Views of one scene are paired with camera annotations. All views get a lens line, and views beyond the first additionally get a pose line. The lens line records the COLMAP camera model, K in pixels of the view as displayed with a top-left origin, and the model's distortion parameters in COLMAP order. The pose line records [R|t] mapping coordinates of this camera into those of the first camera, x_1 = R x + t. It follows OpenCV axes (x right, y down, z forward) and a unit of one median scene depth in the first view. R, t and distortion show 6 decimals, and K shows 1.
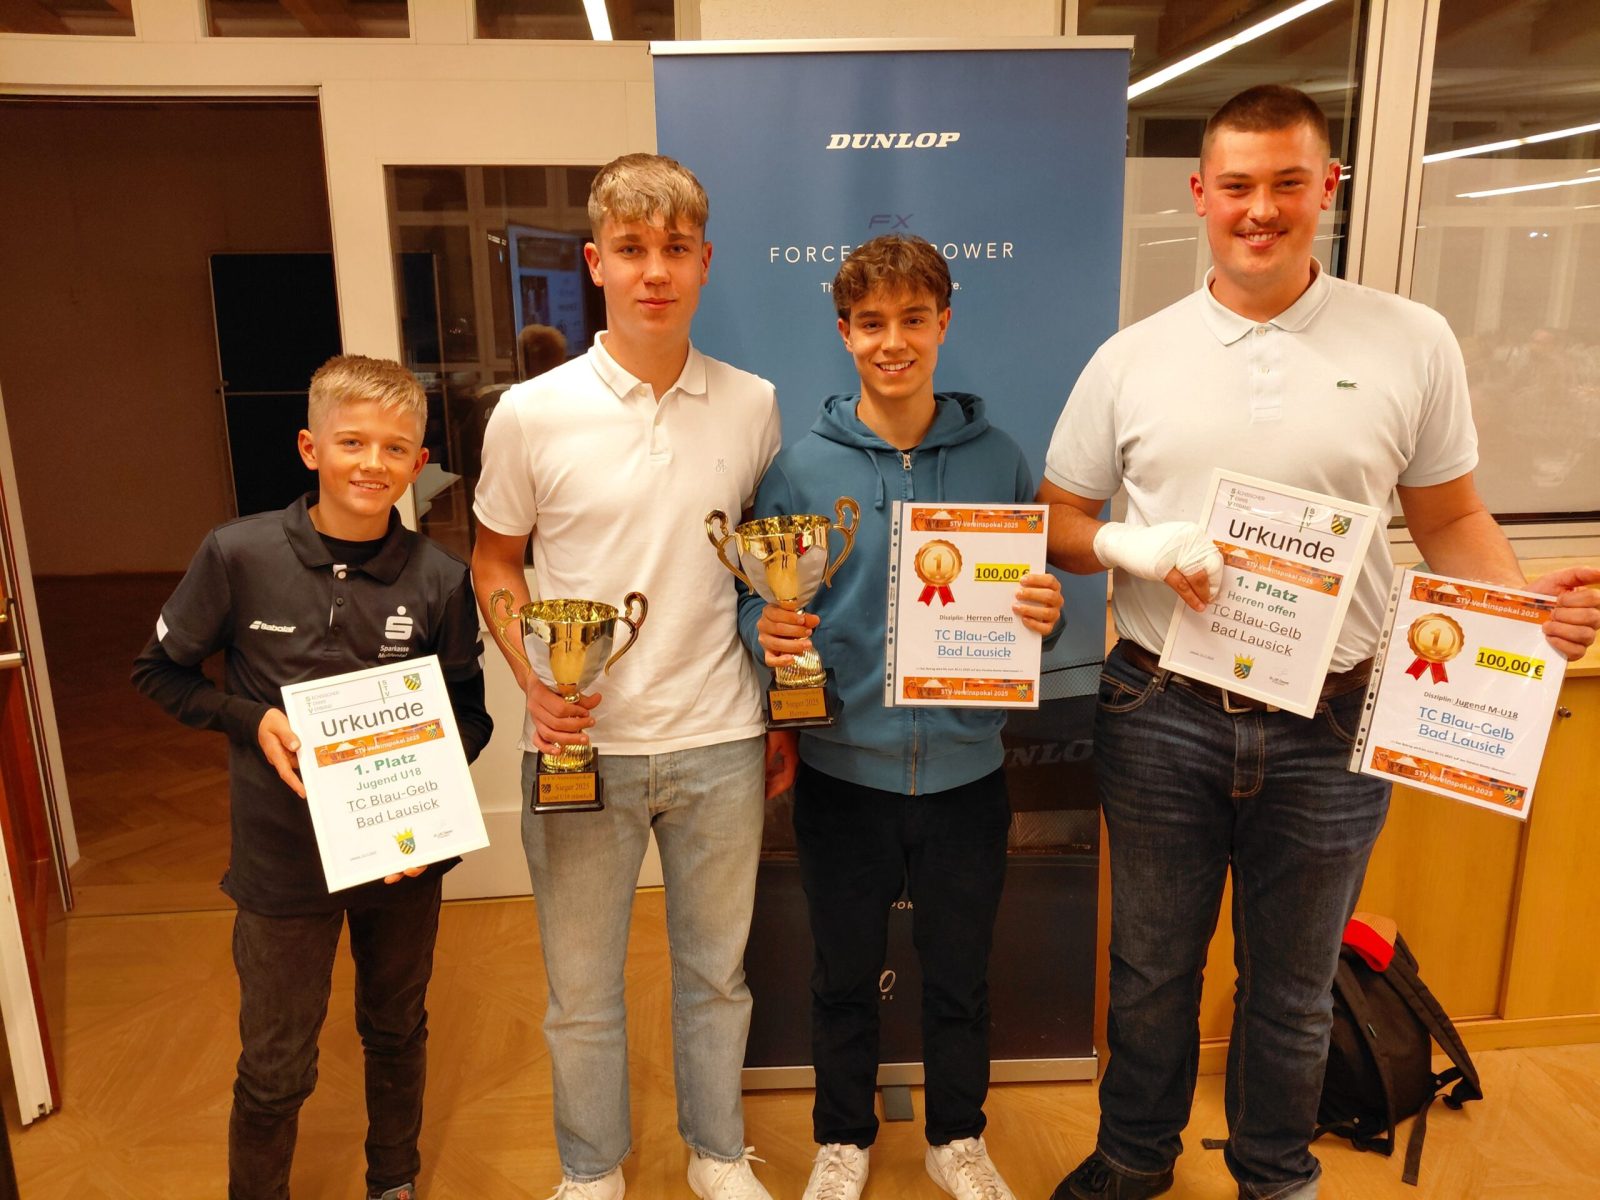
lens RADIAL K [[1154.5, 0, 825.8], [0, 1154.5, 600.6], [0, 0, 1]] dist [0.005817, -0.026088]
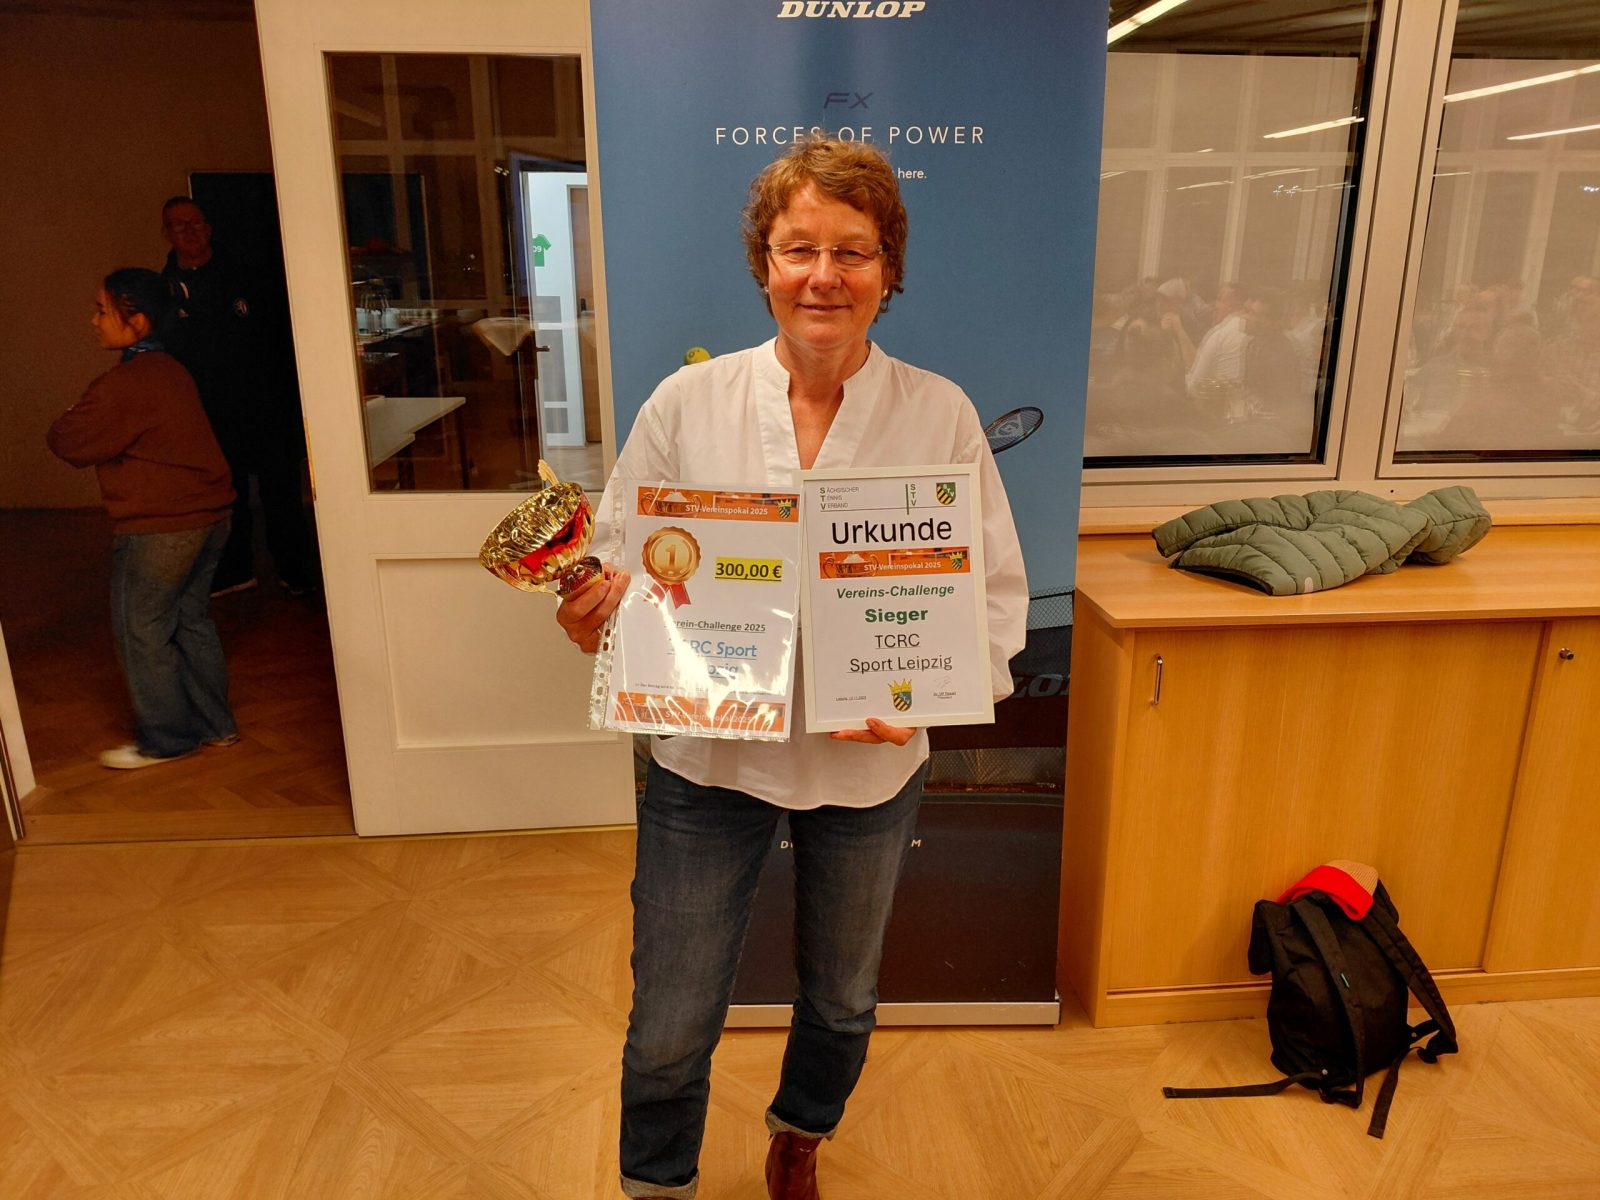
lens RADIAL K [[1154.5, 0, 841.4], [0, 1154.5, 627.3], [0, 0, 1]] dist [0.005817, -0.026088]
pose [[0.999858, 0.015688, -0.006183, 0.055010], [-0.015284, 0.998033, 0.060795, 0.027510], [0.007125, -0.060692, 0.998131, 0.056116]]
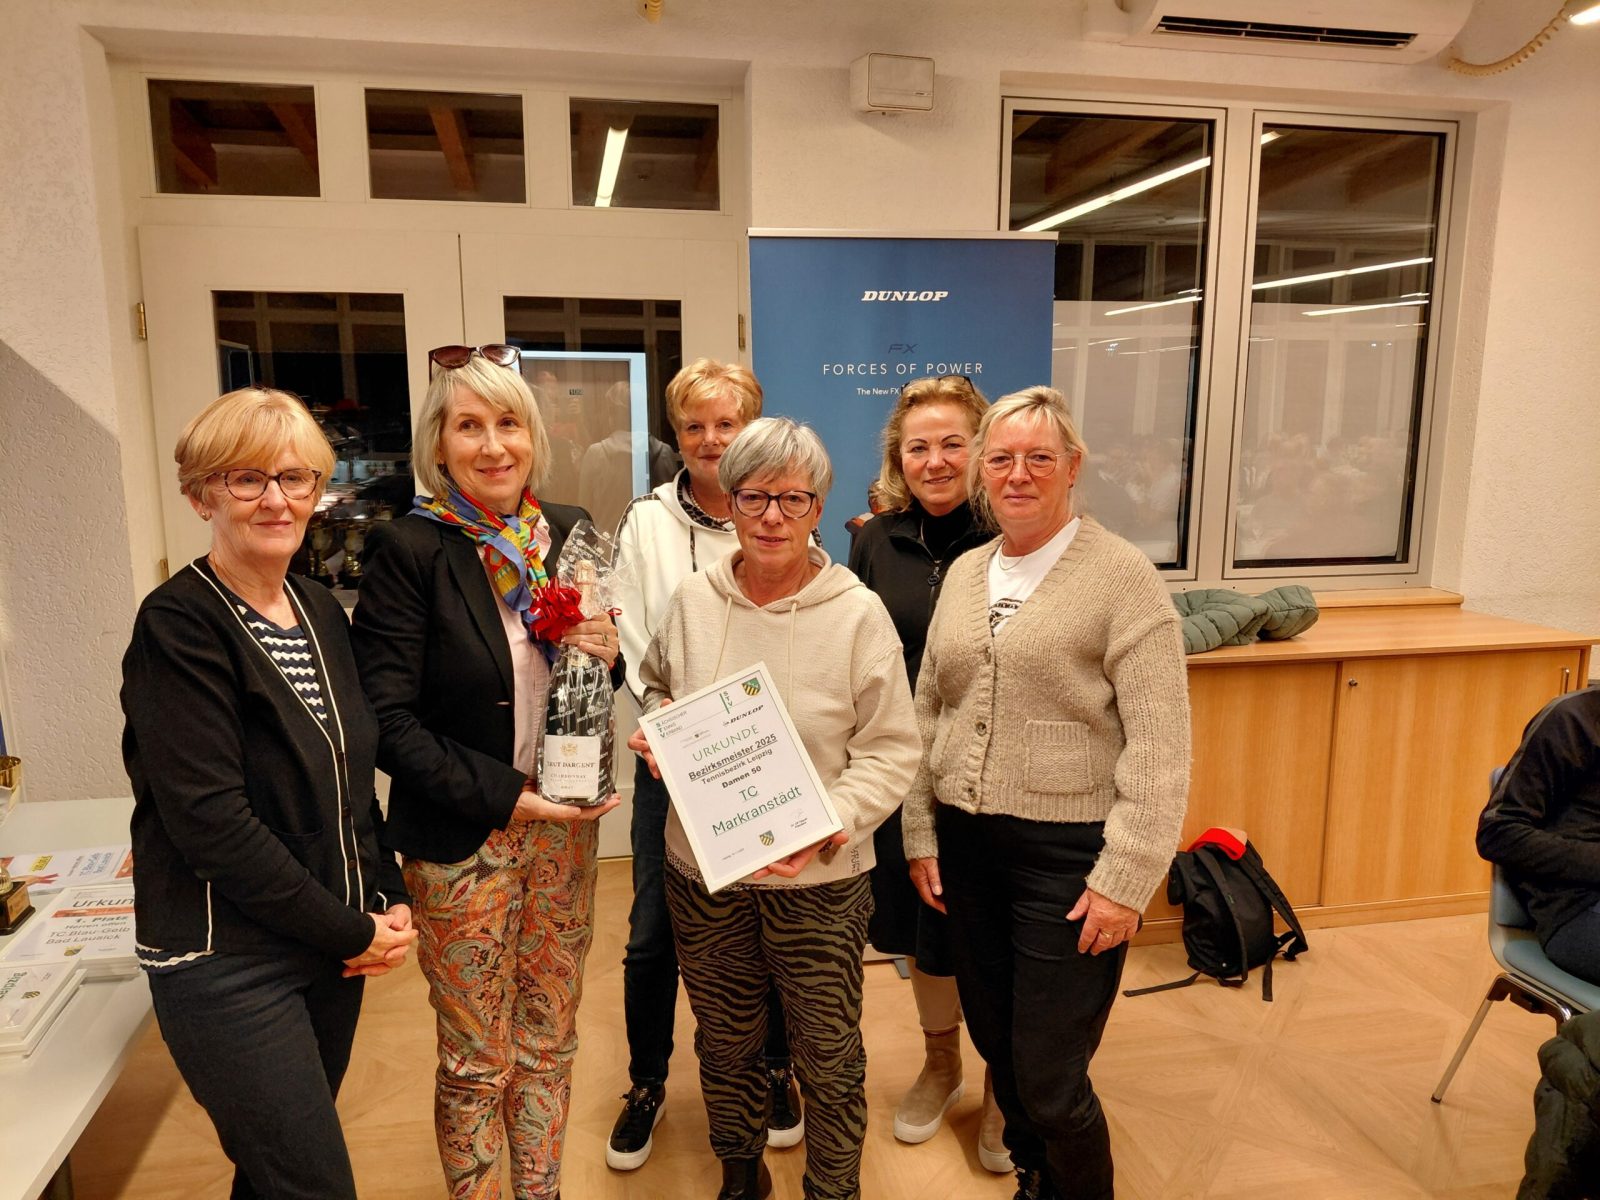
lens RADIAL K [[1154.5, 0, 821.3], [0, 1154.5, 623.3], [0, 0, 1]] dist [0.005817, -0.026088]
pose [[0.995326, -0.006211, 0.096374, -0.172209], [0.012241, 0.997995, -0.062103, 0.105417], [-0.095795, 0.062992, 0.993406, -0.401281]]
